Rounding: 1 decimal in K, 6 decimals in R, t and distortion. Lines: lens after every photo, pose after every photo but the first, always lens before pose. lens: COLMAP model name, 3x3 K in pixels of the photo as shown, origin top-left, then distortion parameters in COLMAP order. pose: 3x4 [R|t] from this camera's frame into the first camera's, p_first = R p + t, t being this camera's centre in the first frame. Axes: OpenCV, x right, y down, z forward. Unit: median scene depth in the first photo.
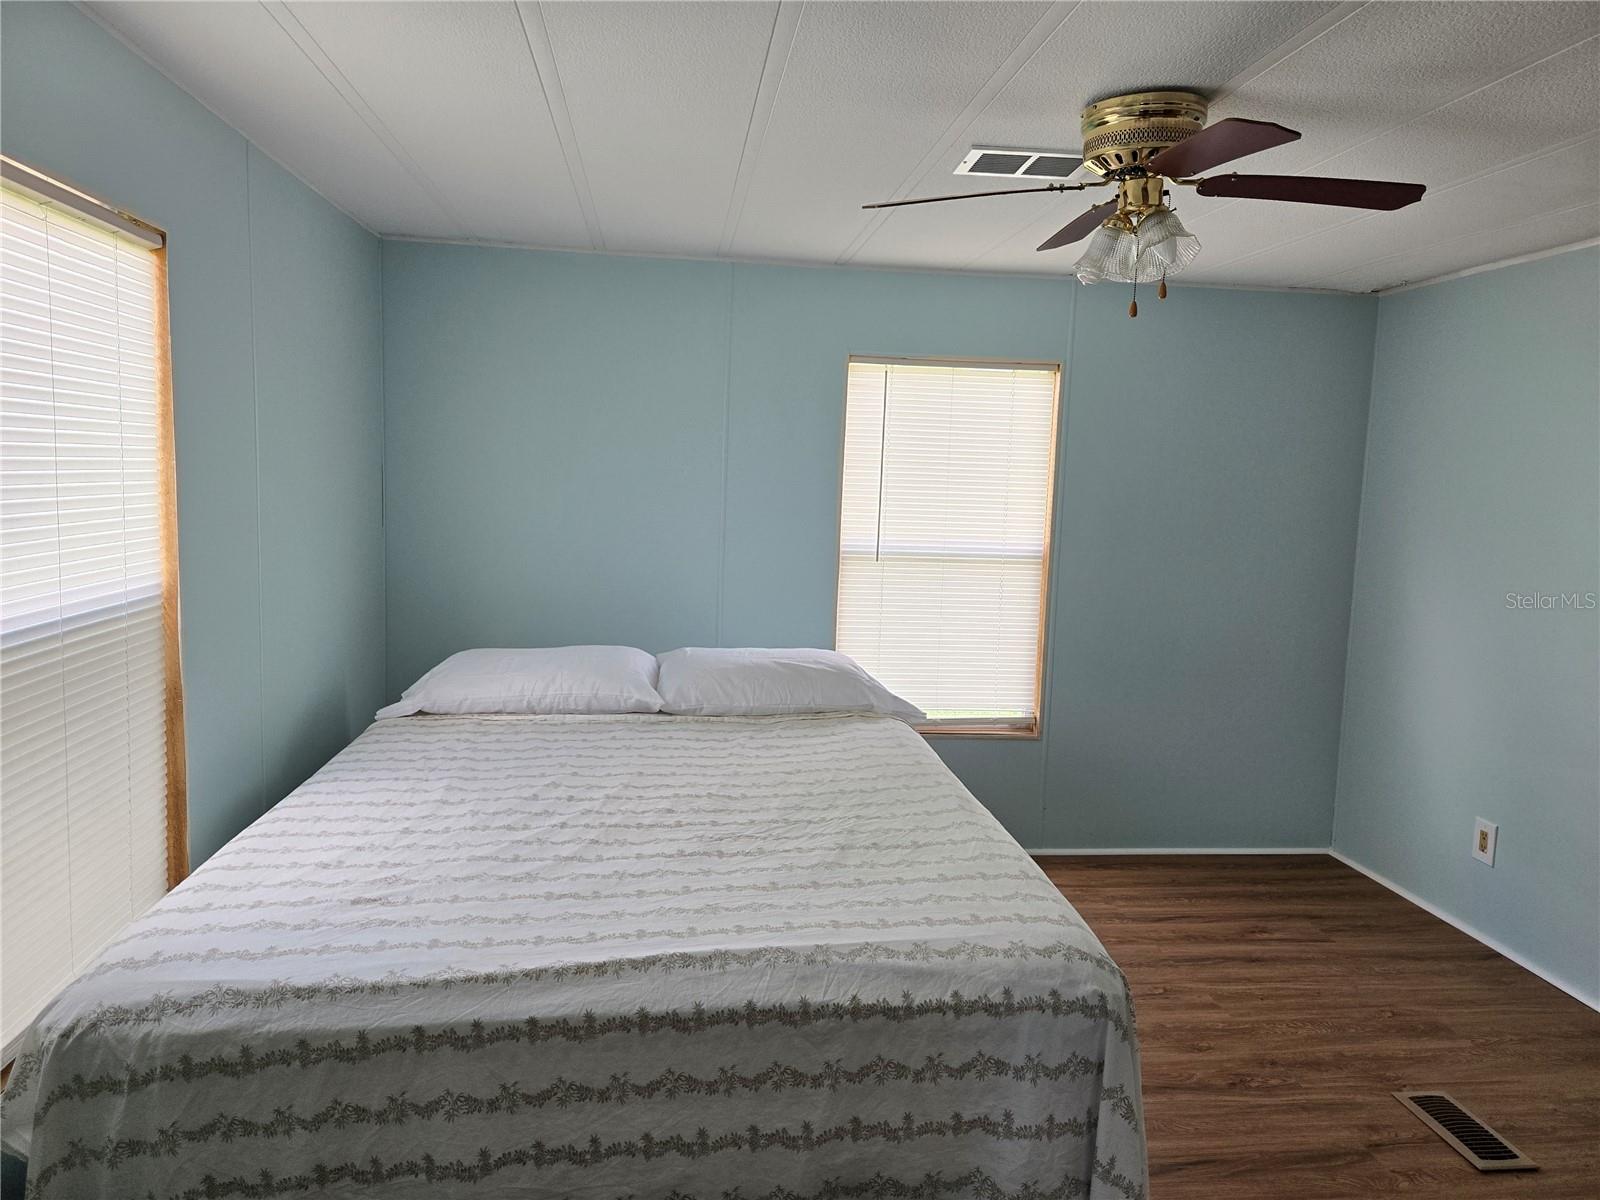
lens RADIAL K [[1072.0, 0, 789.8], [0, 1072.0, 587.1], [0, 0, 1]] dist [0.067585, -0.061833]
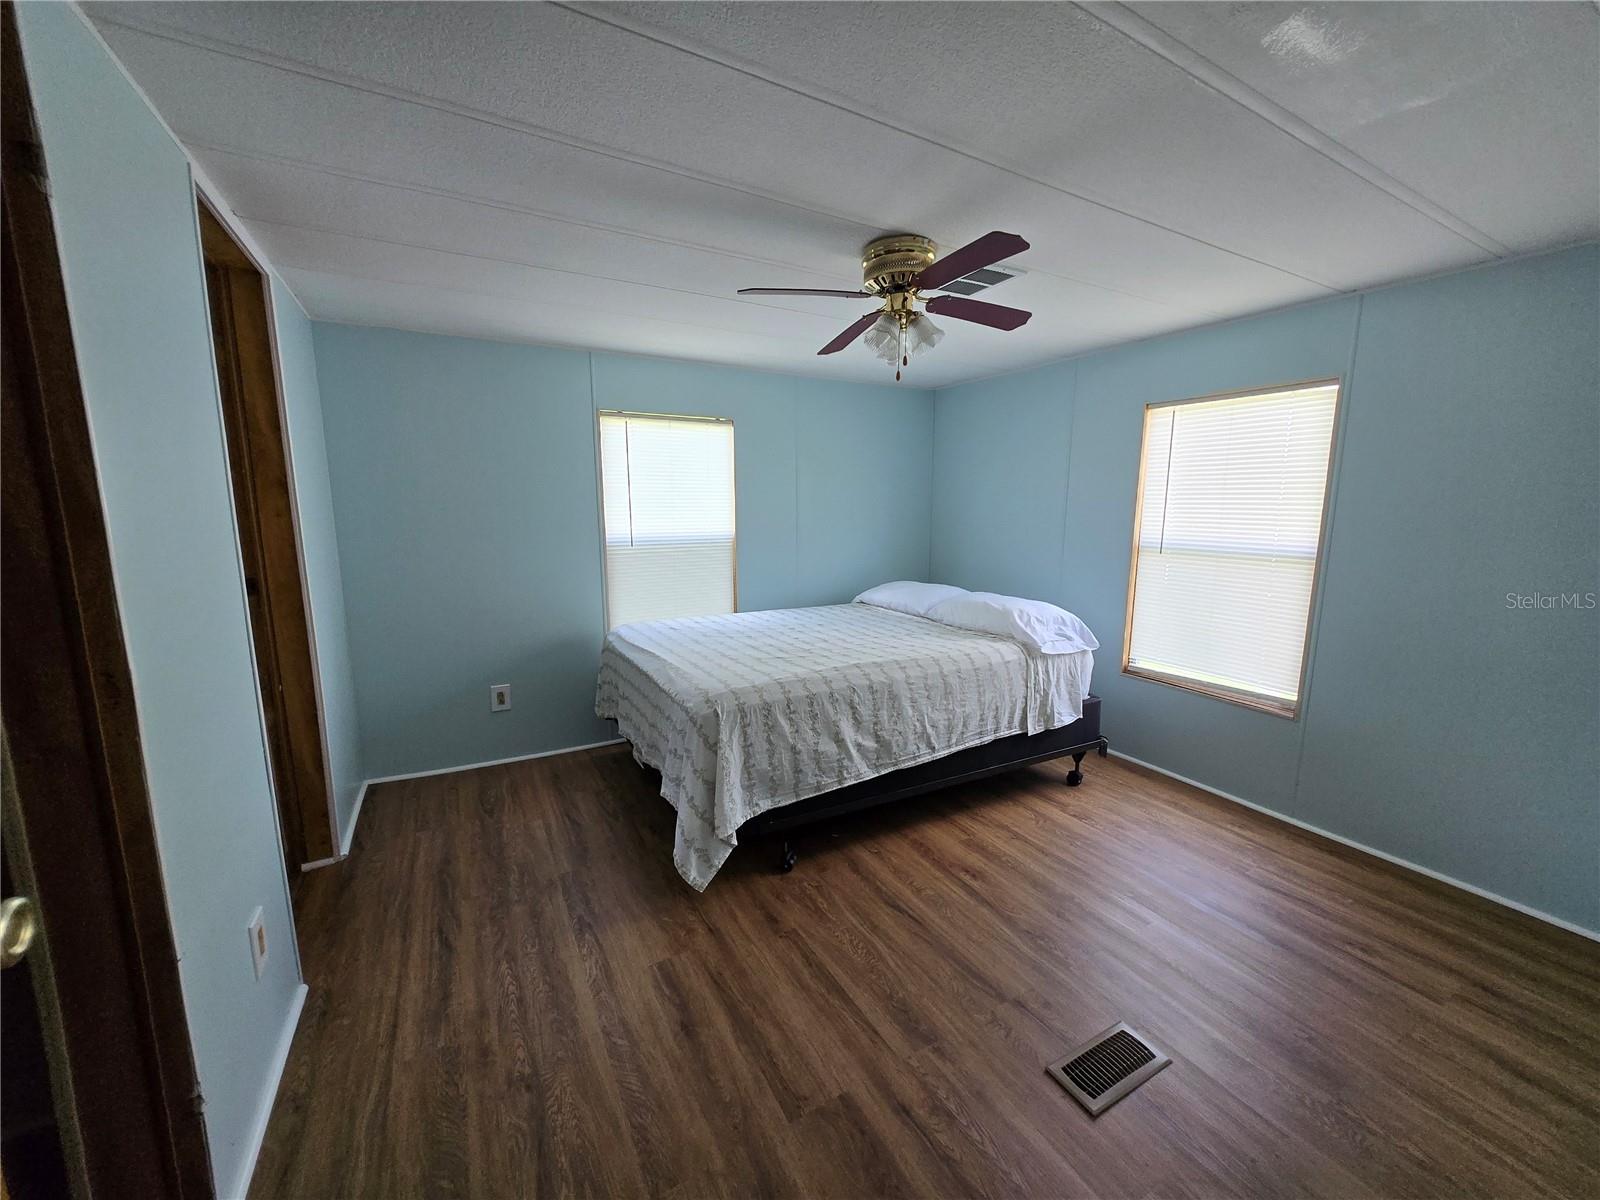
lens RADIAL K [[621.9, 0, 807.4], [0, 621.9, 599.6], [0, 0, 1]] dist [0.000653, -0.000520]
pose [[0.380651, 0.108527, -0.918328, 0.675255], [-0.086229, 0.992928, 0.081601, 0.008806], [0.920690, 0.048125, 0.387317, 0.307000]]
